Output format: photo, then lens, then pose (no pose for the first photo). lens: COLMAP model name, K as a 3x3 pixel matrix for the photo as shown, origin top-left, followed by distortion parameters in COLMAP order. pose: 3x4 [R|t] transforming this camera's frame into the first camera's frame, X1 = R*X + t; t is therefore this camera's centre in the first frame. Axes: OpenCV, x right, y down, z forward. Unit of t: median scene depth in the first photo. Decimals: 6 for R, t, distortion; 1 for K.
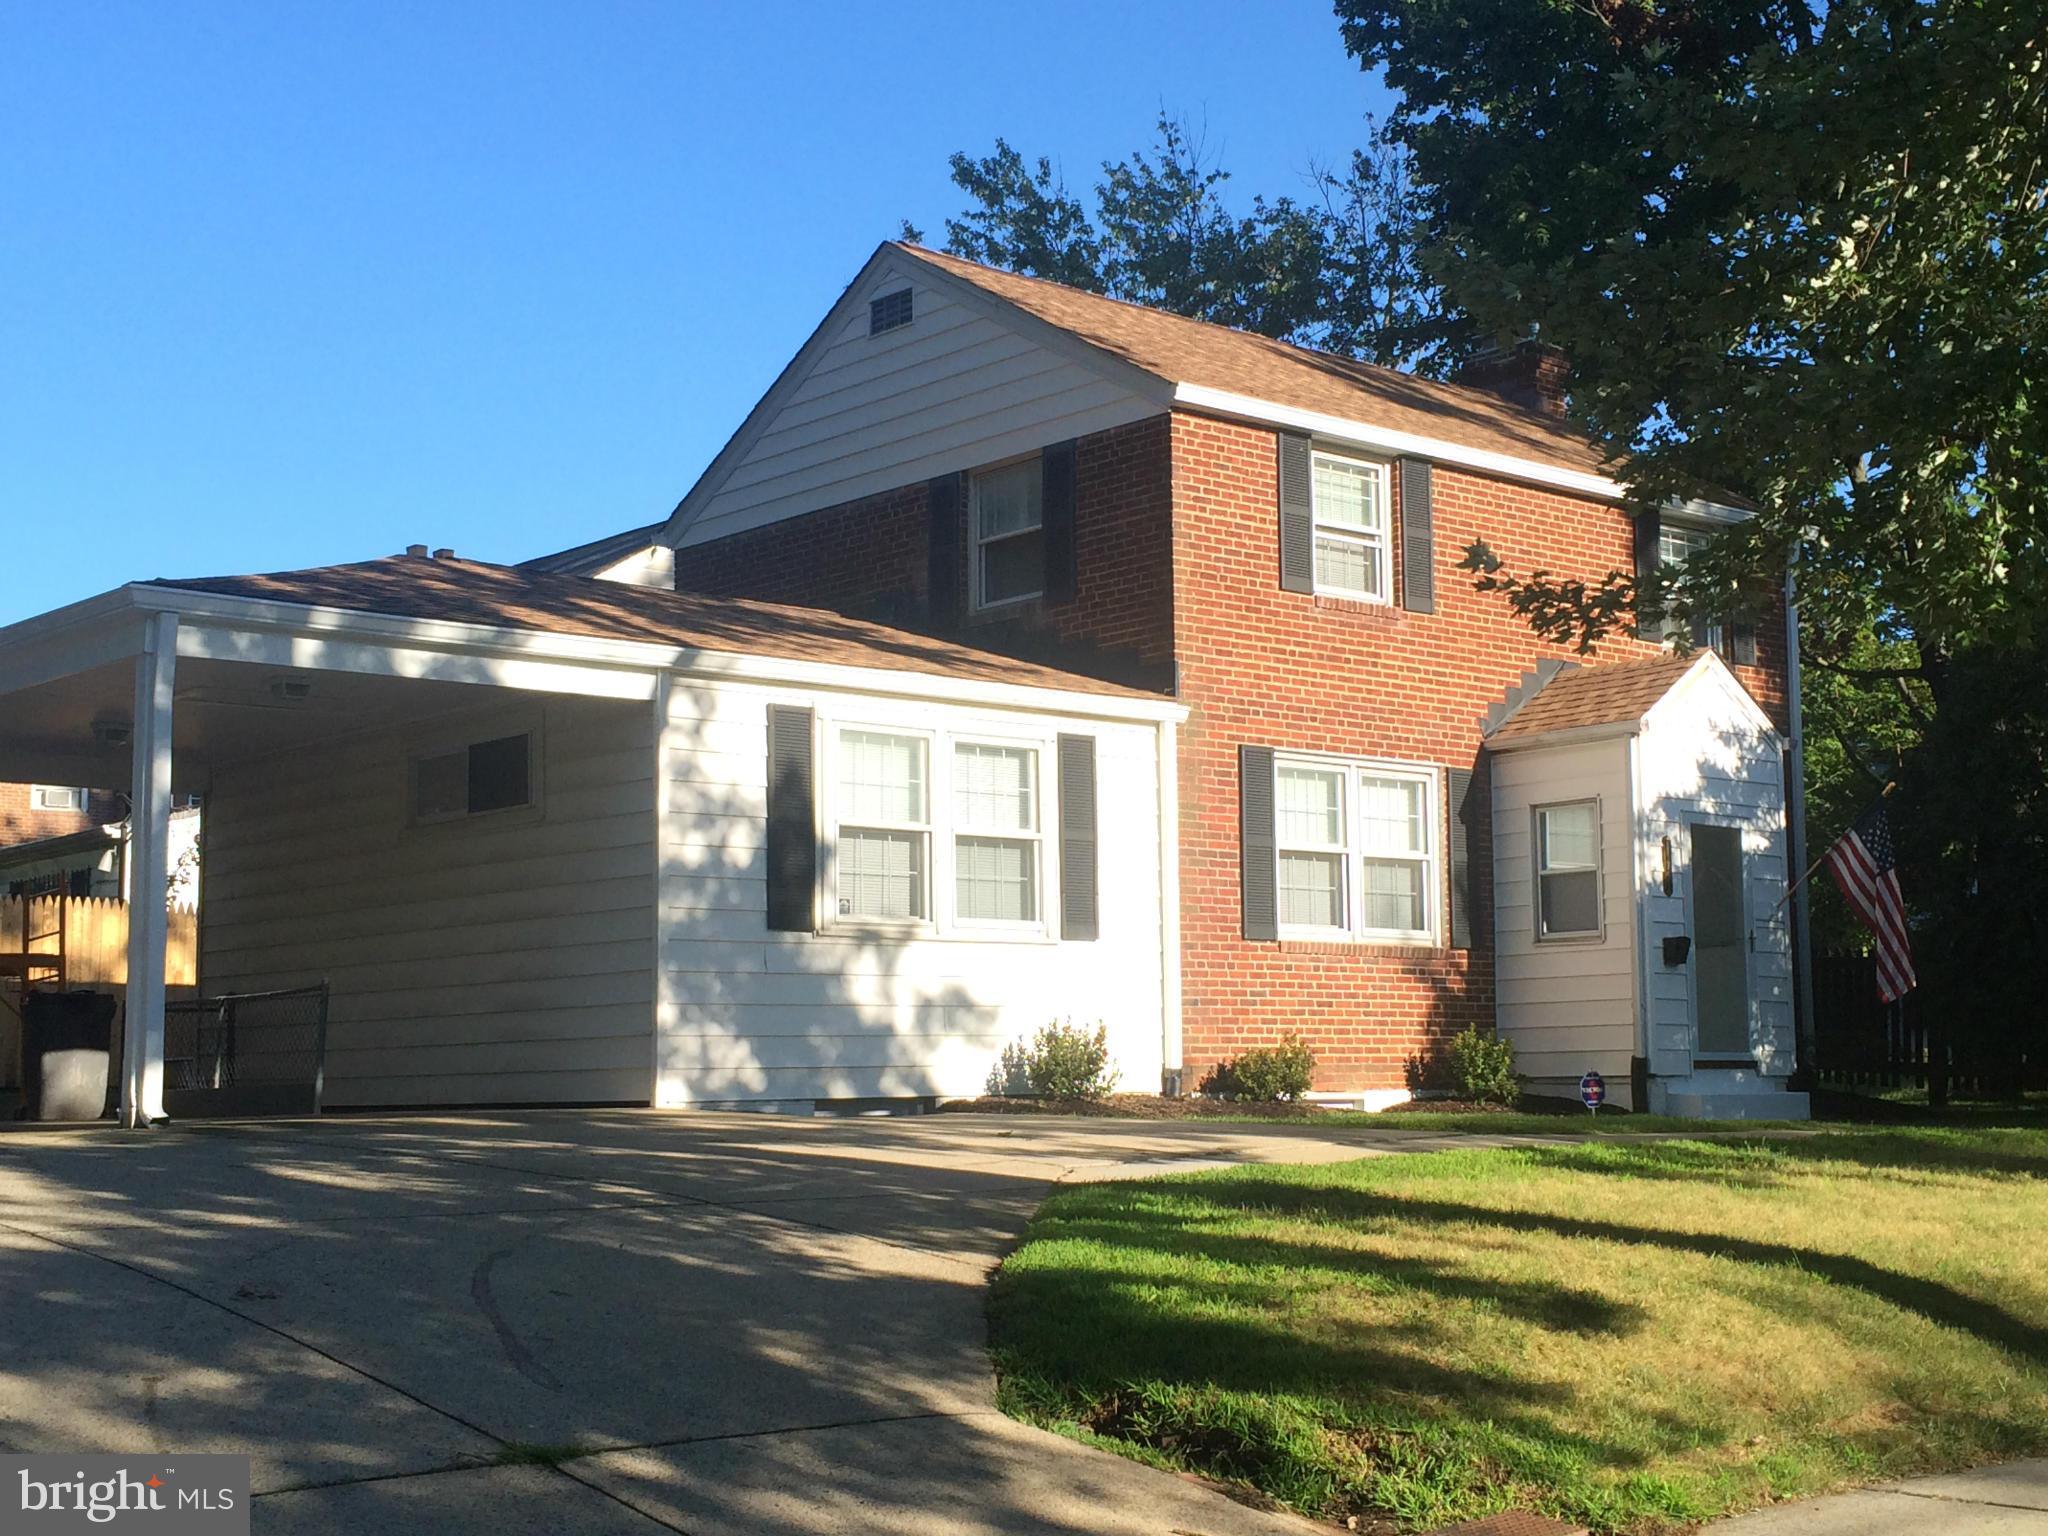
lens RADIAL K [[2627.8, 0, 1024.0], [0, 2627.8, 768.0], [0, 0, 1]] dist [0.097268, -0.689983]
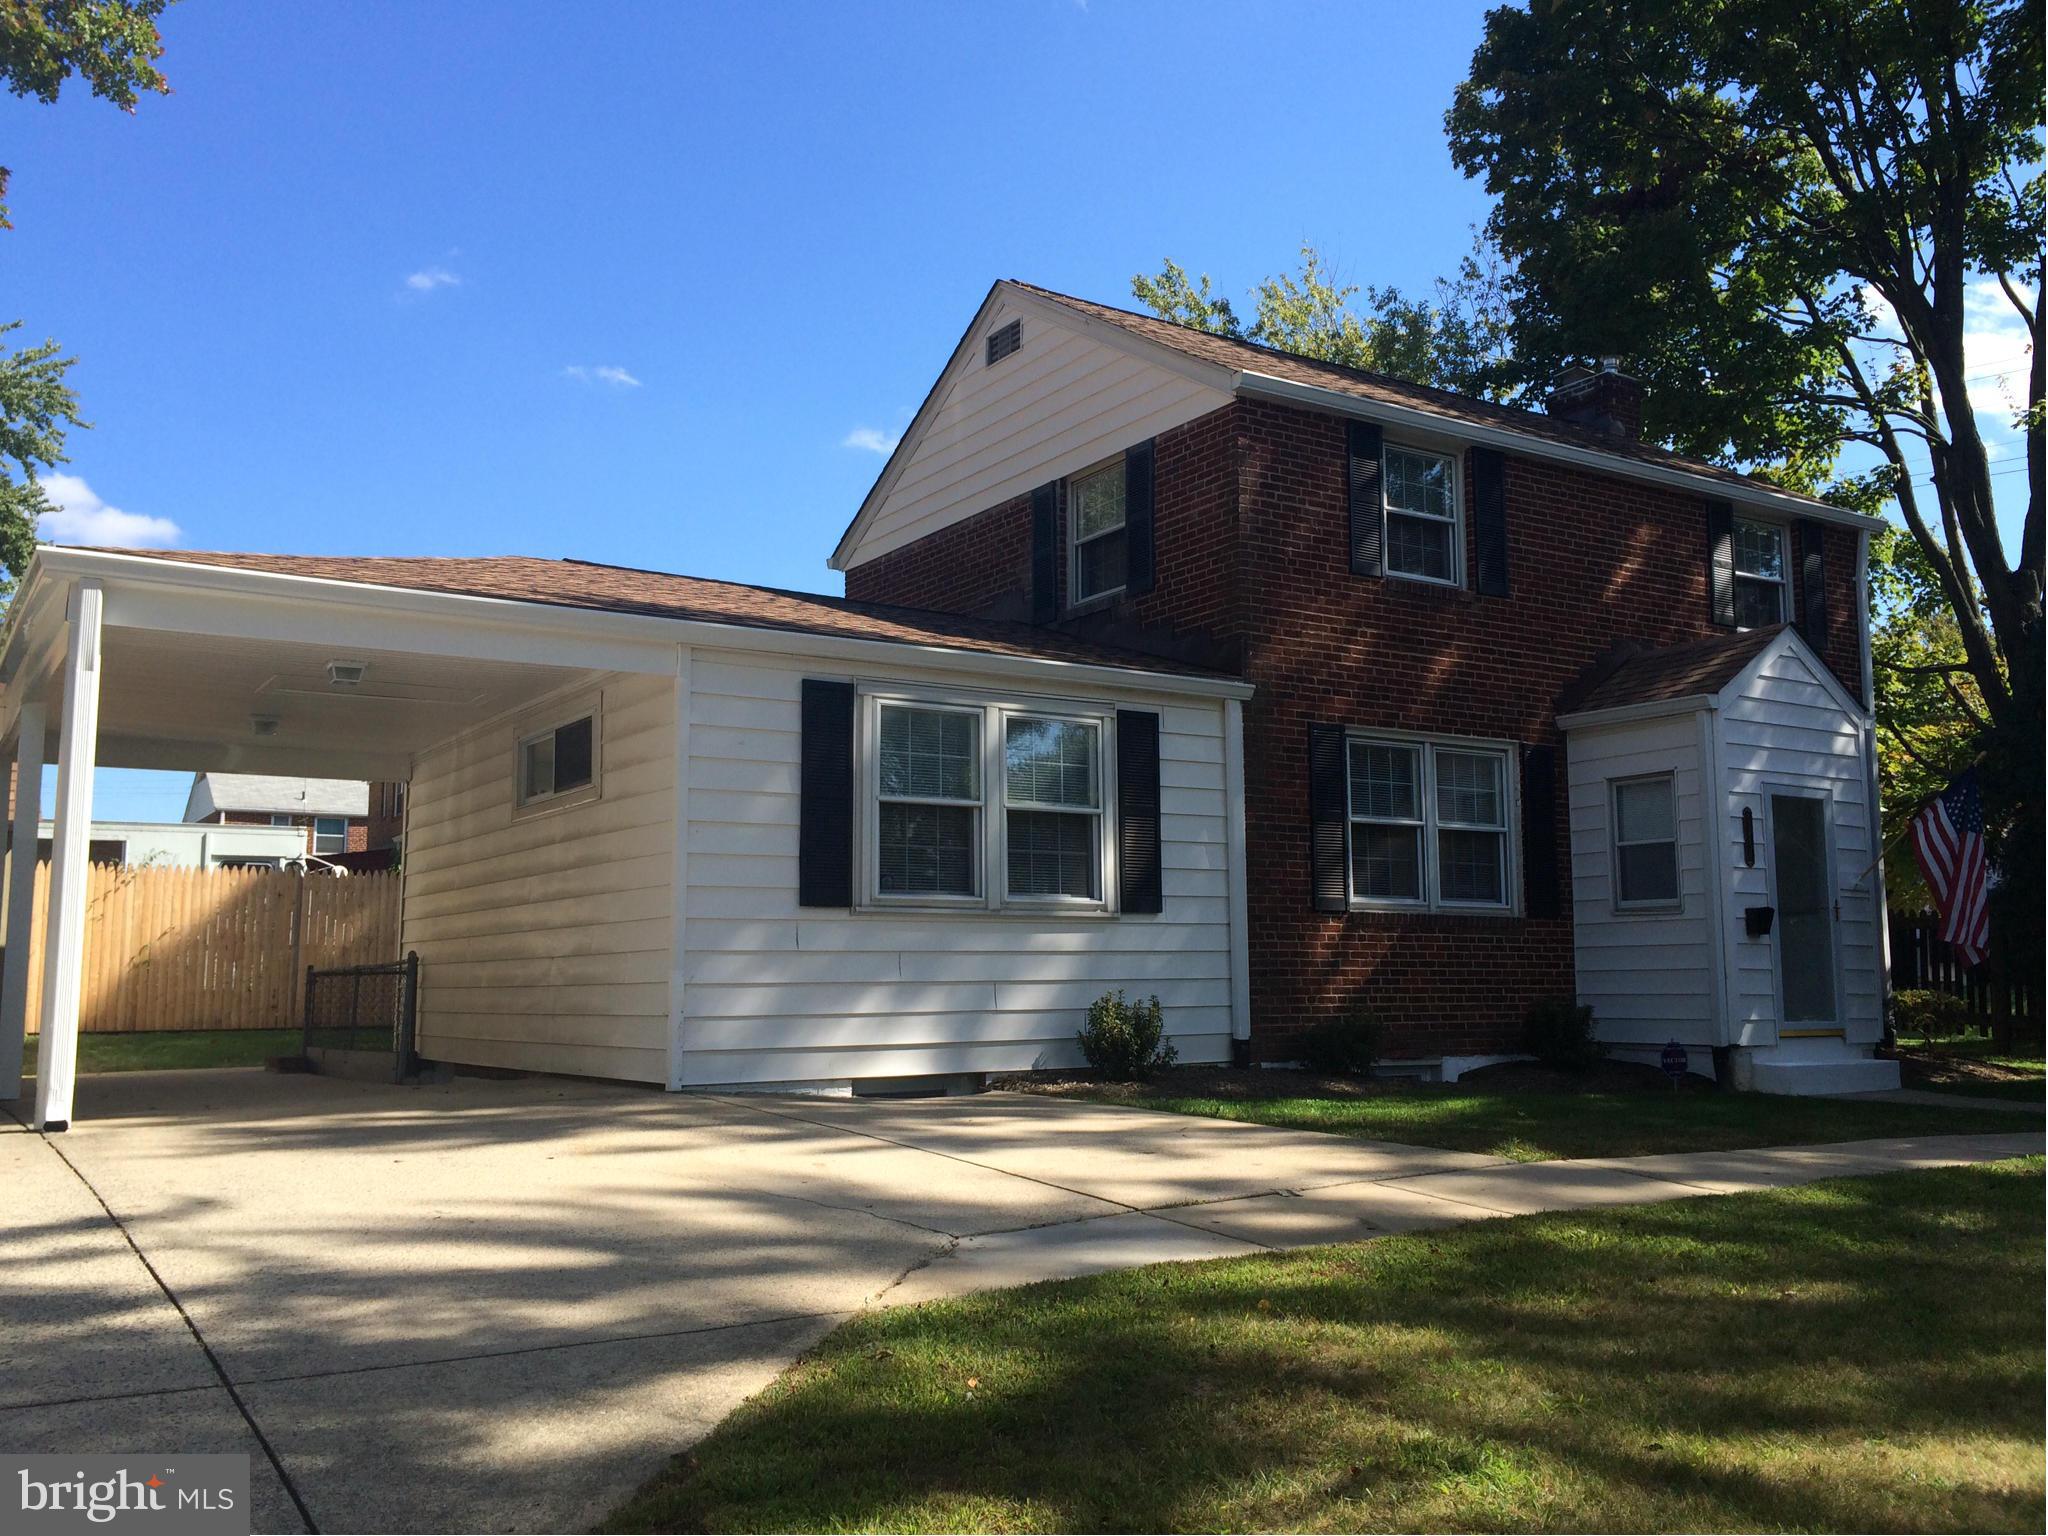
lens RADIAL K [[1754.3, 0, 1031.7], [0, 1754.3, 766.7], [0, 0, 1]] dist [0.084325, -0.111682]
pose [[0.990551, -0.013042, -0.136527, 0.065179], [0.012142, 0.999899, -0.007422, 0.011949], [0.136610, 0.005695, 0.990609, 0.288375]]
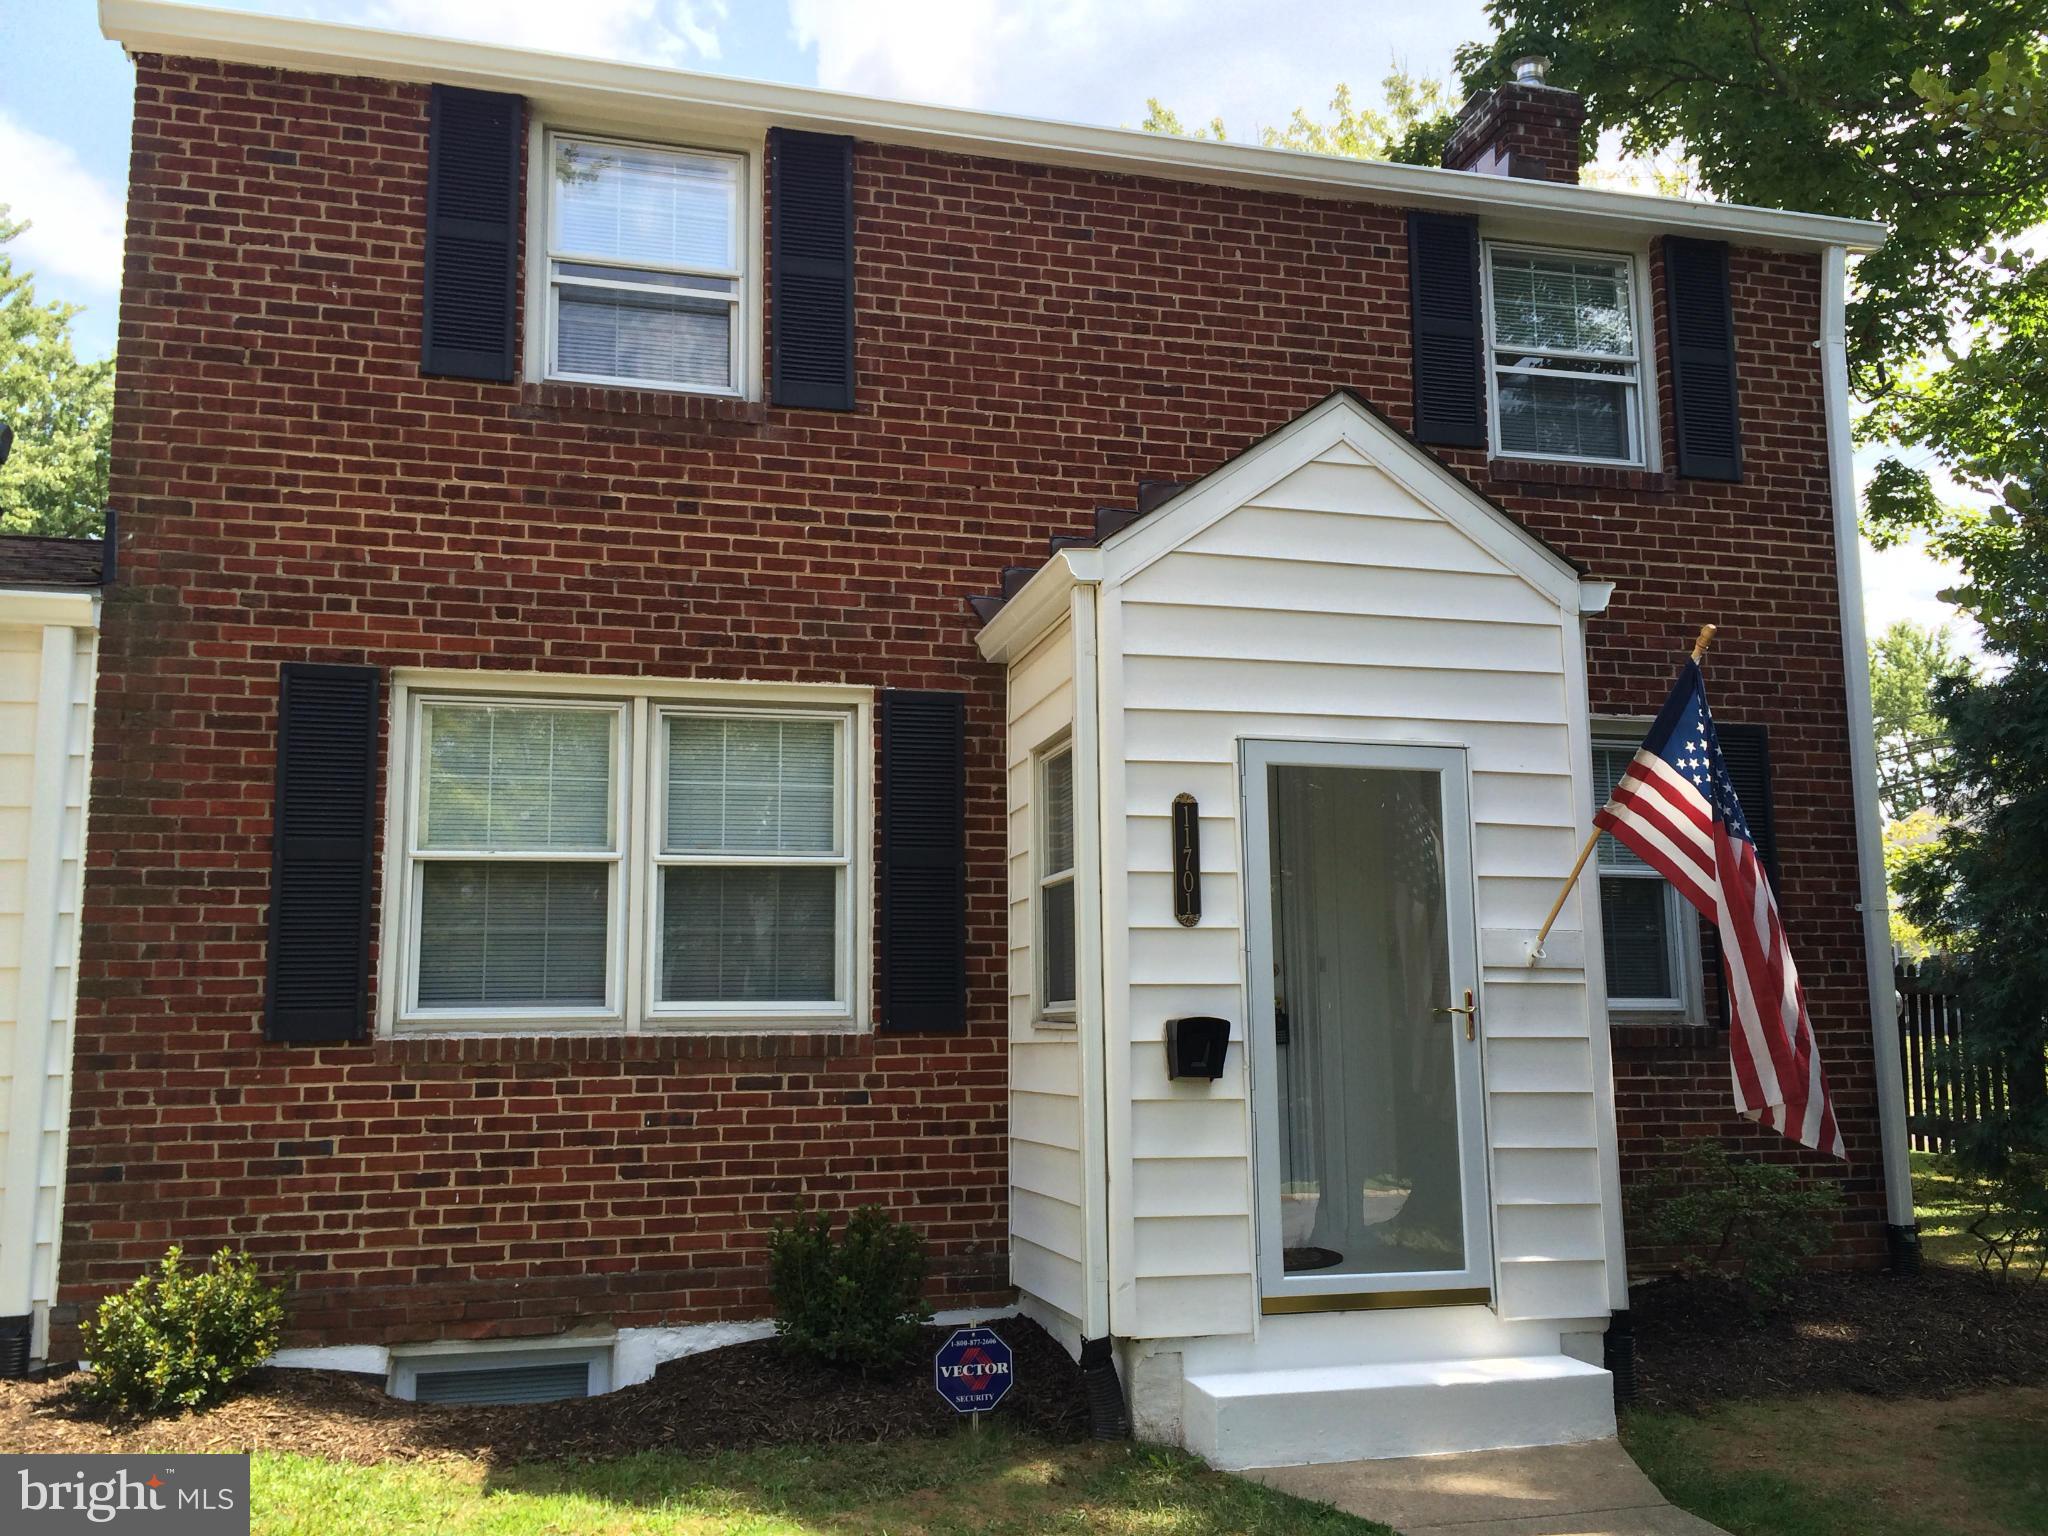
lens RADIAL K [[1754.3, 0, 1031.7], [0, 1754.3, 766.7], [0, 0, 1]] dist [0.084325, -0.111682]
pose [[0.902584, -0.066394, -0.425363, 0.349418], [0.053921, 0.997690, -0.041311, 0.032298], [0.427123, 0.014350, 0.904080, 0.712701]]
